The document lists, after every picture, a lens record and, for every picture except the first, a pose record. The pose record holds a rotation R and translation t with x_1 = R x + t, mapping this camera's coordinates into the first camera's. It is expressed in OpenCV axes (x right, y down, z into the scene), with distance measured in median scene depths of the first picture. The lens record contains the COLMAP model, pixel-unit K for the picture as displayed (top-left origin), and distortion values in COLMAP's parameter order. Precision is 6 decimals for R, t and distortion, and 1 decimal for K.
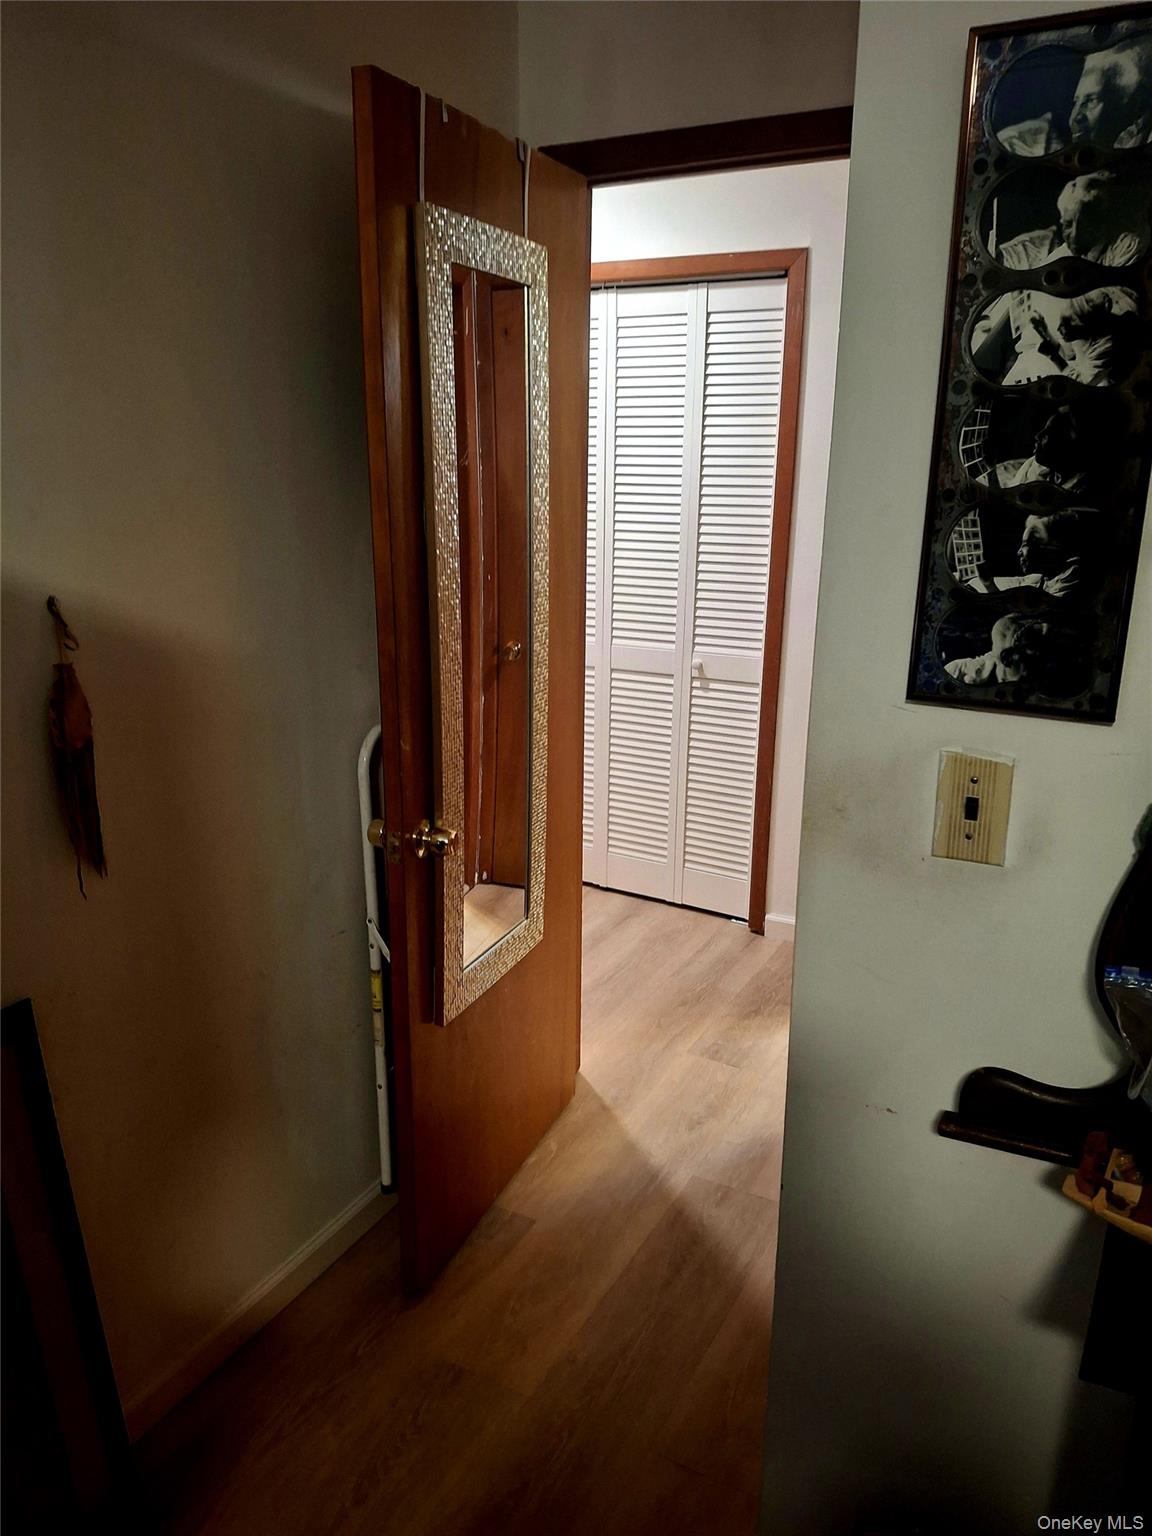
lens RADIAL K [[1114.6, 0, 576.0], [0, 1114.6, 768.0], [0, 0, 1]] dist [0.001421, 0.000075]
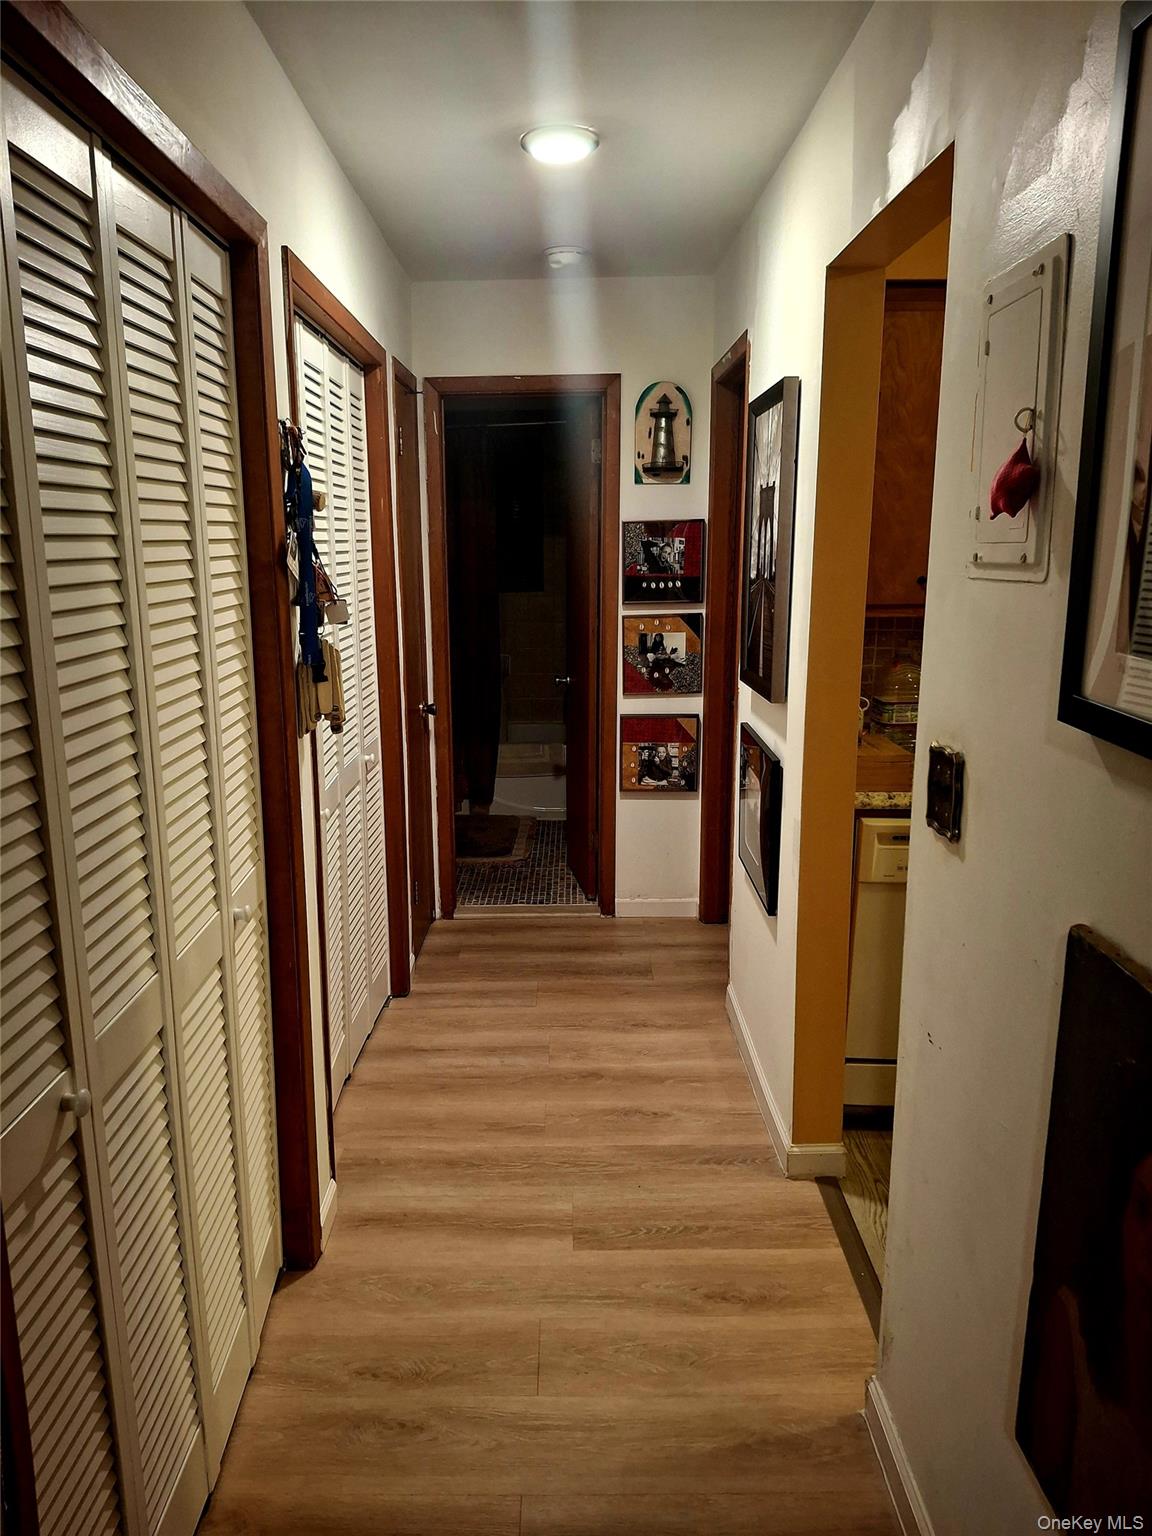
lens RADIAL K [[1114.6, 0, 576.0], [0, 1114.6, 768.0], [0, 0, 1]] dist [0.001421, 0.000075]
pose [[-0.480752, -0.187513, 0.856572, -0.764502], [0.233693, 0.914136, 0.331275, -0.346679], [-0.845142, 0.359436, -0.395652, 1.263036]]
